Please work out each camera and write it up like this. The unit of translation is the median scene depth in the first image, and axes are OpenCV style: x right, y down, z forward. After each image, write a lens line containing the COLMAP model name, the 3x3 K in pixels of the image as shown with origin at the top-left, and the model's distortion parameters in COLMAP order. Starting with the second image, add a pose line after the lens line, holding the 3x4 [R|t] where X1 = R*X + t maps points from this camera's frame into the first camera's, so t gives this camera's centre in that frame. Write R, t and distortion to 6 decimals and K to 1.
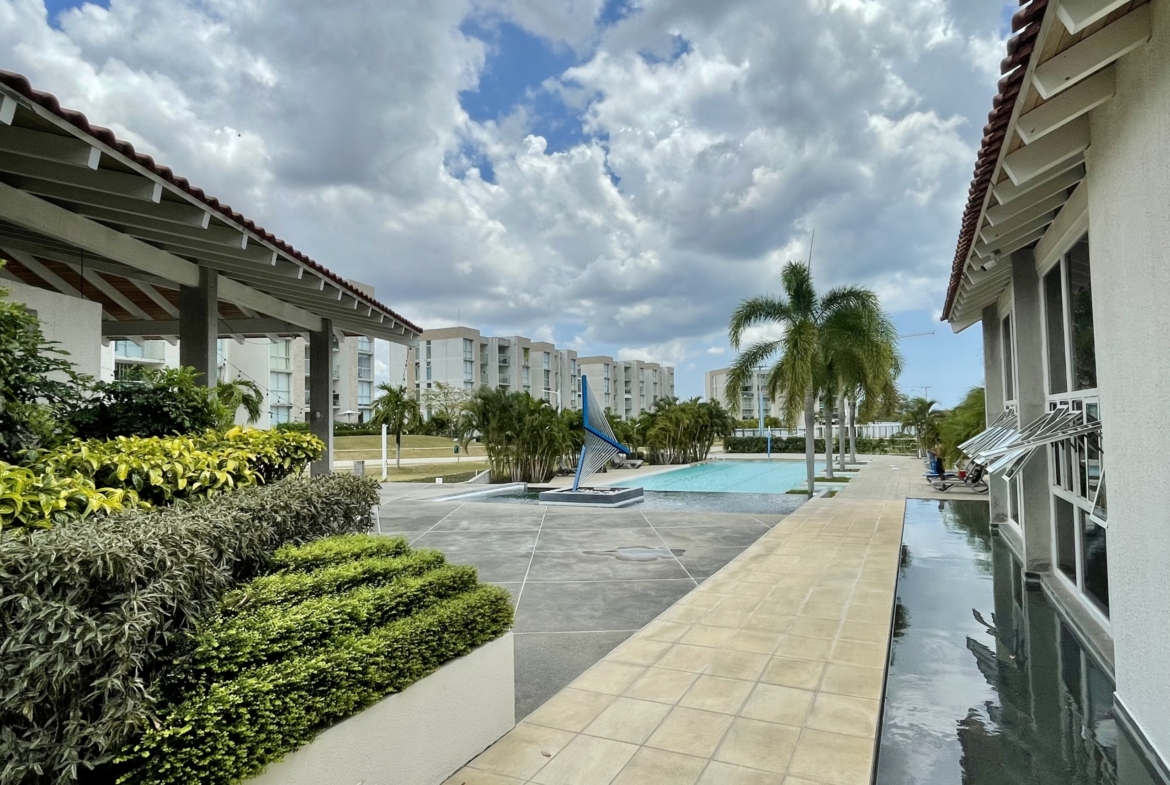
lens RADIAL K [[673.6, 0, 582.9], [0, 673.6, 392.0], [0, 0, 1]] dist [0.000799, 0.000167]
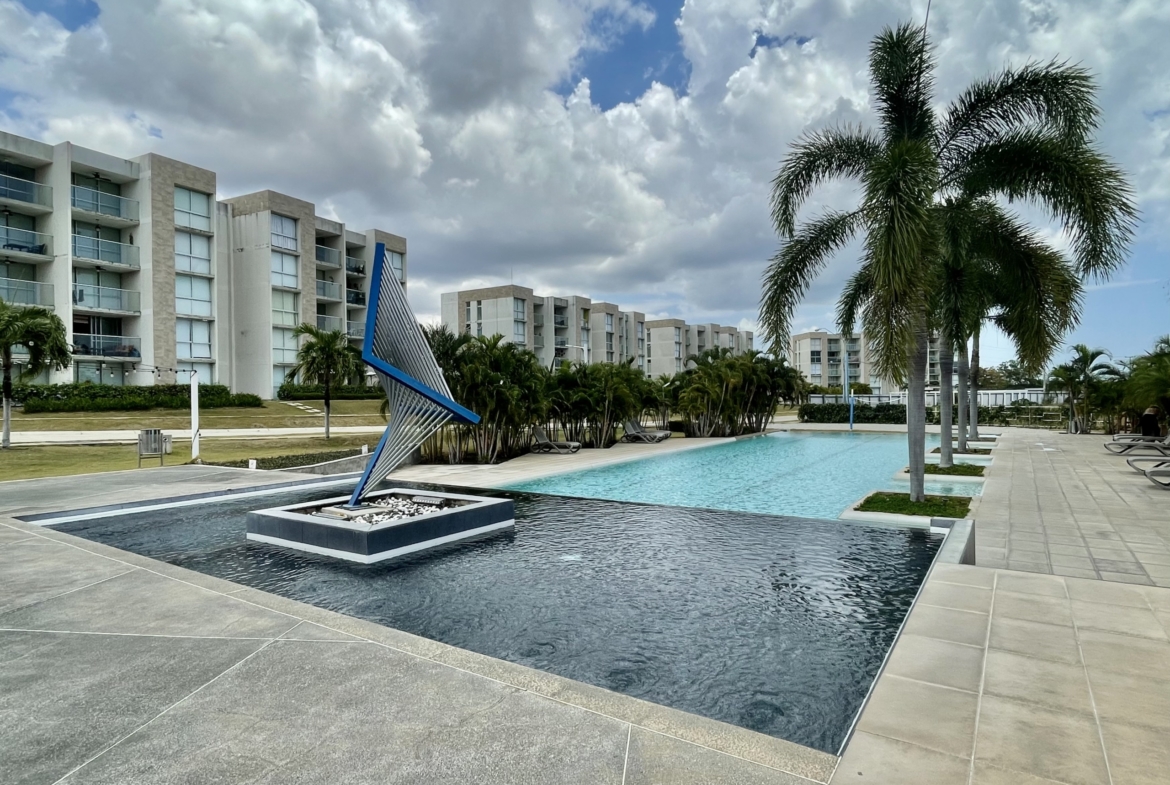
lens RADIAL K [[626.0, 0, 587.2], [0, 626.0, 395.3], [0, 0, 1]] dist [0.004002, -0.000746]
pose [[0.989932, 0.003695, -0.141496, 0.066388], [0.003368, 0.998761, 0.049644, 0.018599], [0.141504, -0.049620, 0.988693, 0.211579]]
